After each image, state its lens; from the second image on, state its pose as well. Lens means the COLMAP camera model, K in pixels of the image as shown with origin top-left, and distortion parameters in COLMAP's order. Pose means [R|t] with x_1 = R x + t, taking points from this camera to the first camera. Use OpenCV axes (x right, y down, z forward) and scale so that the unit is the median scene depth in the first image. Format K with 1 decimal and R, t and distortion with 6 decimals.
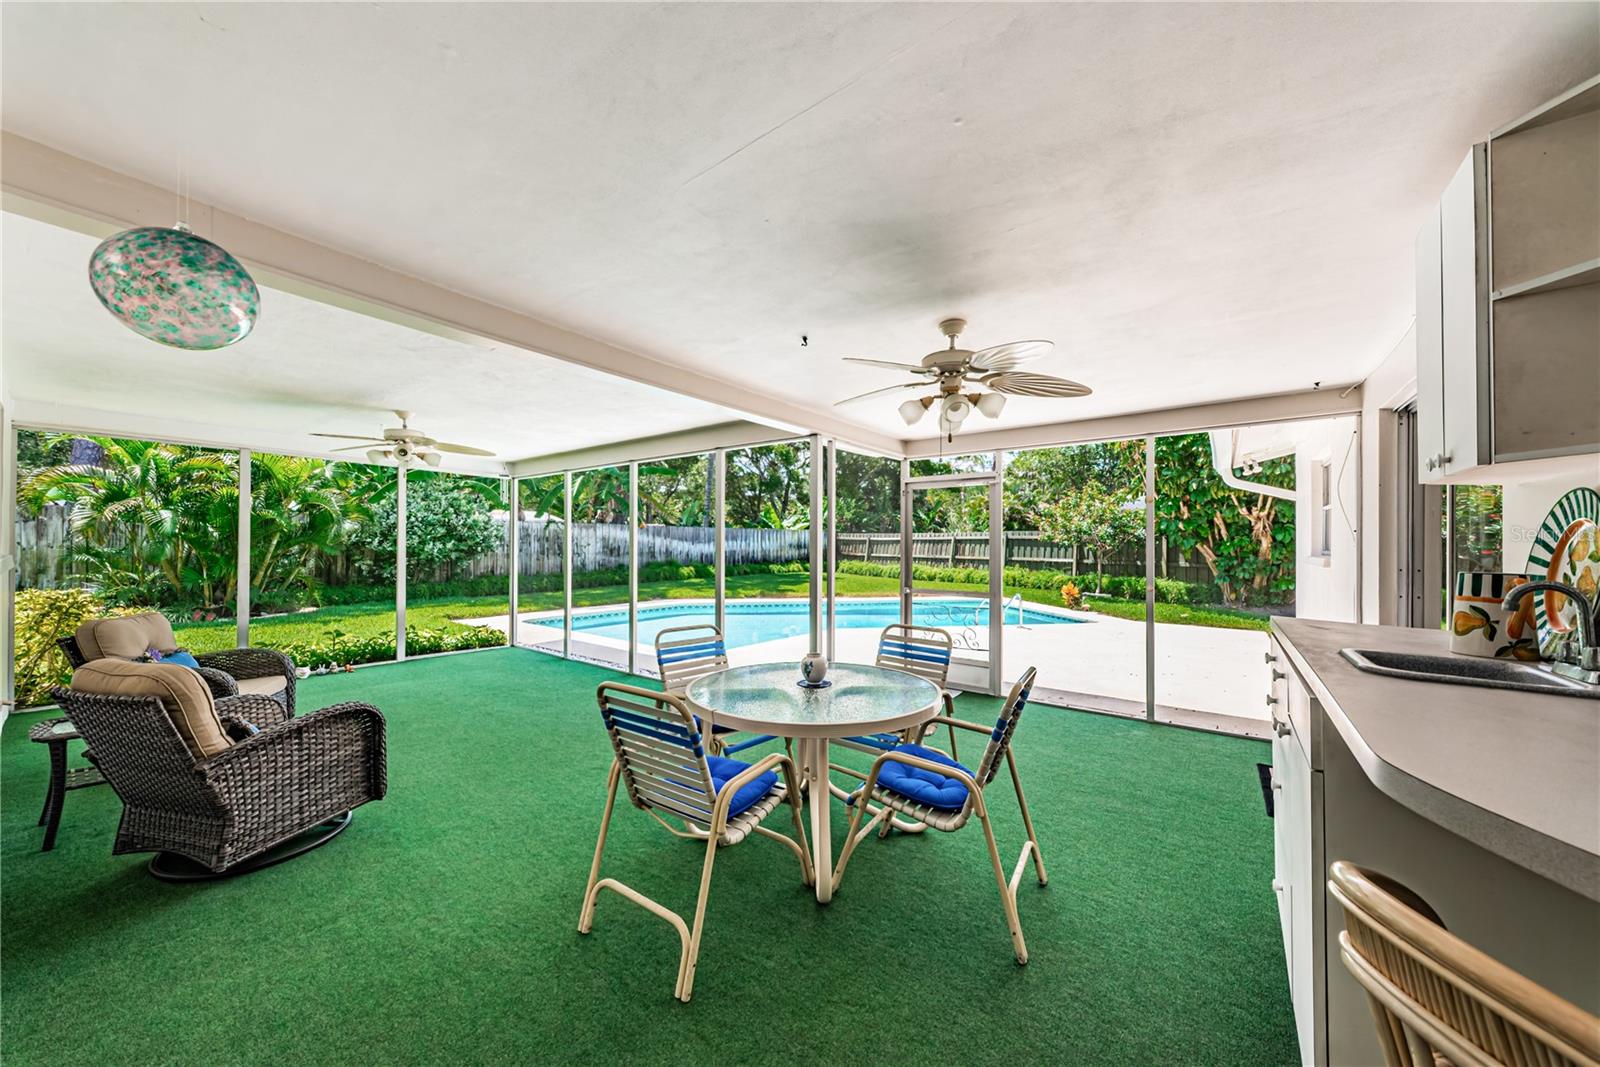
lens RADIAL K [[557.8, 0, 797.7], [0, 557.8, 539.3], [0, 0, 1]] dist [0.005357, -0.000545]
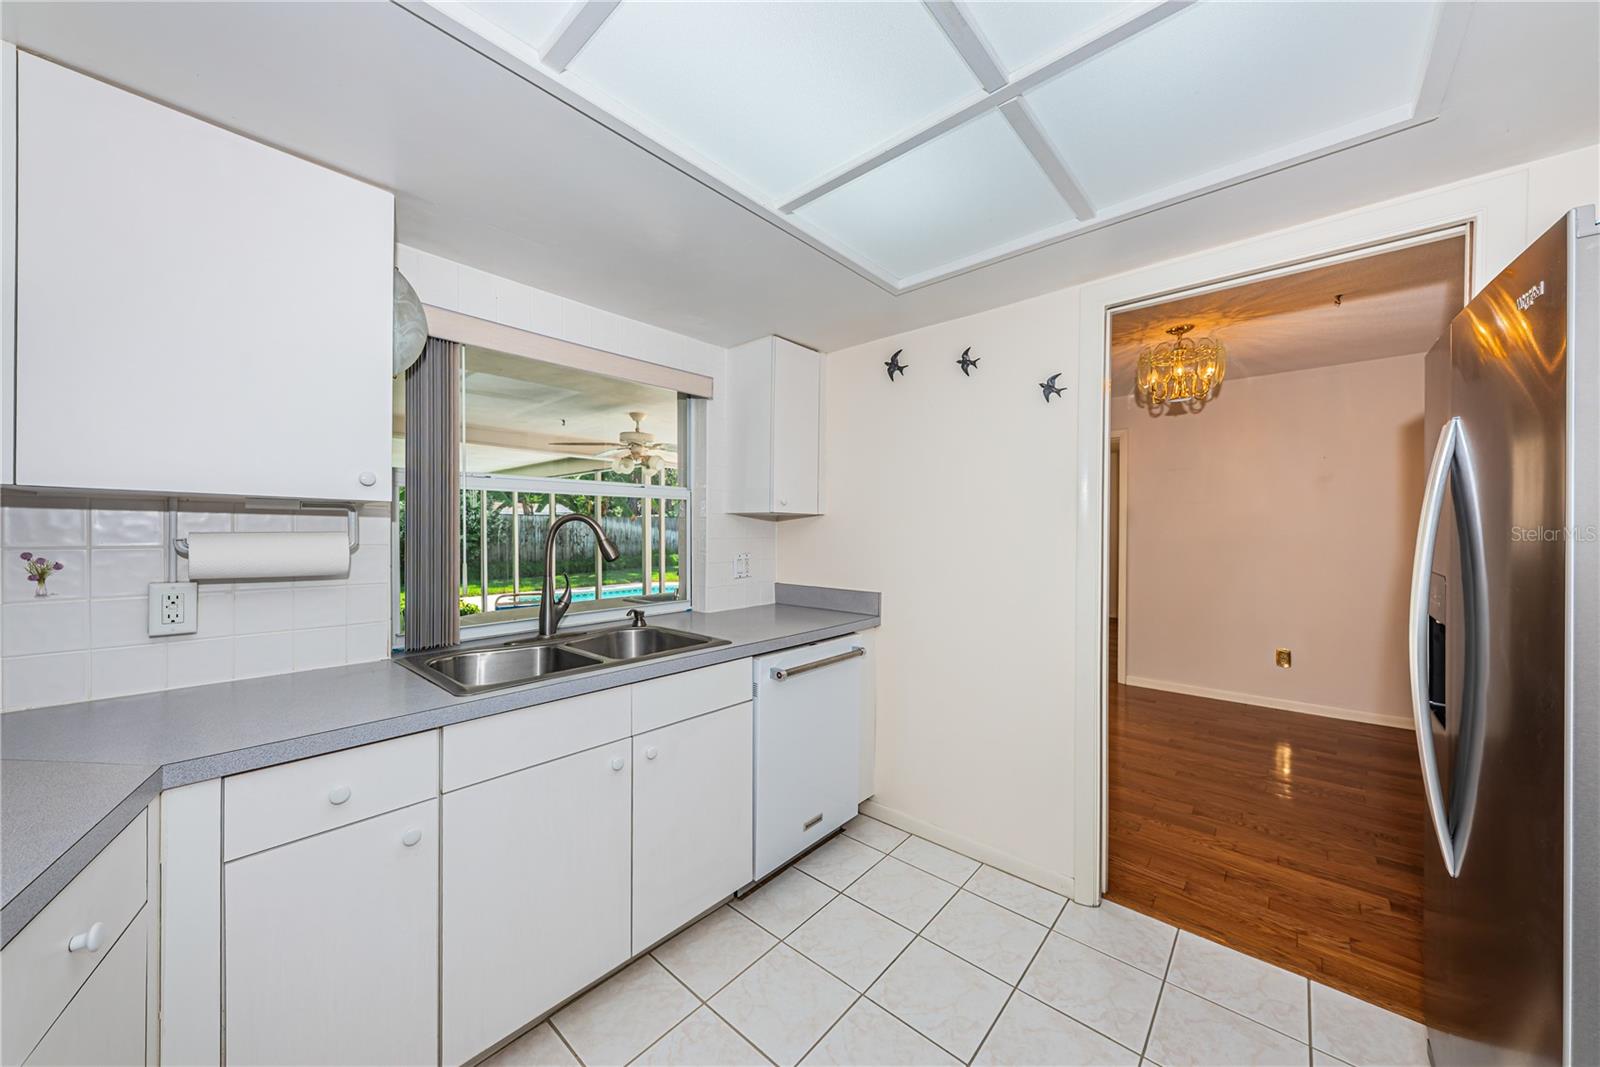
lens RADIAL K [[557.8, 0, 792.5], [0, 557.8, 532.8], [0, 0, 1]] dist [0.005357, -0.000545]
pose [[0.996641, -0.004757, -0.081753, 0.207080], [0.005773, 0.999909, 0.012199, -0.010109], [0.081687, -0.012630, 0.996578, -0.157207]]
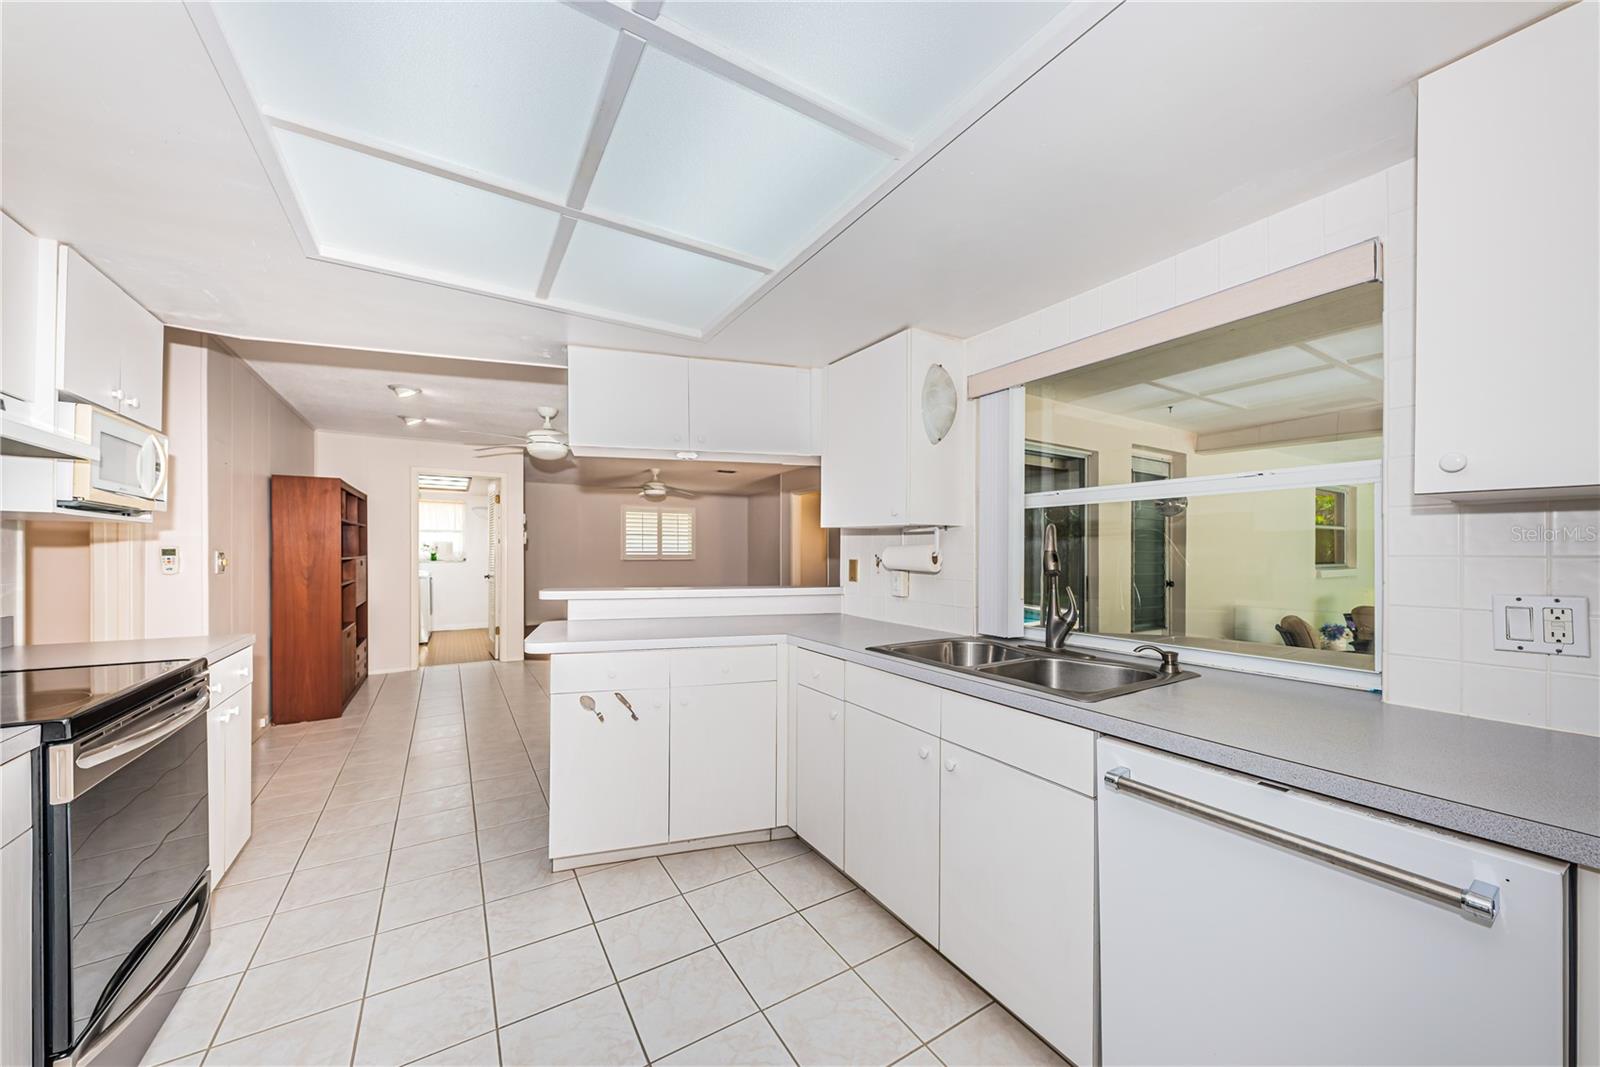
lens RADIAL K [[573.9, 0, 800.5], [0, 573.9, 544.0], [0, 0, 1]] dist [0.006077, -0.000396]
pose [[-0.365591, -0.015950, -0.930639, 0.303578], [0.003743, 0.999820, -0.018606, -0.005934], [0.930768, -0.010286, -0.365465, -0.008976]]
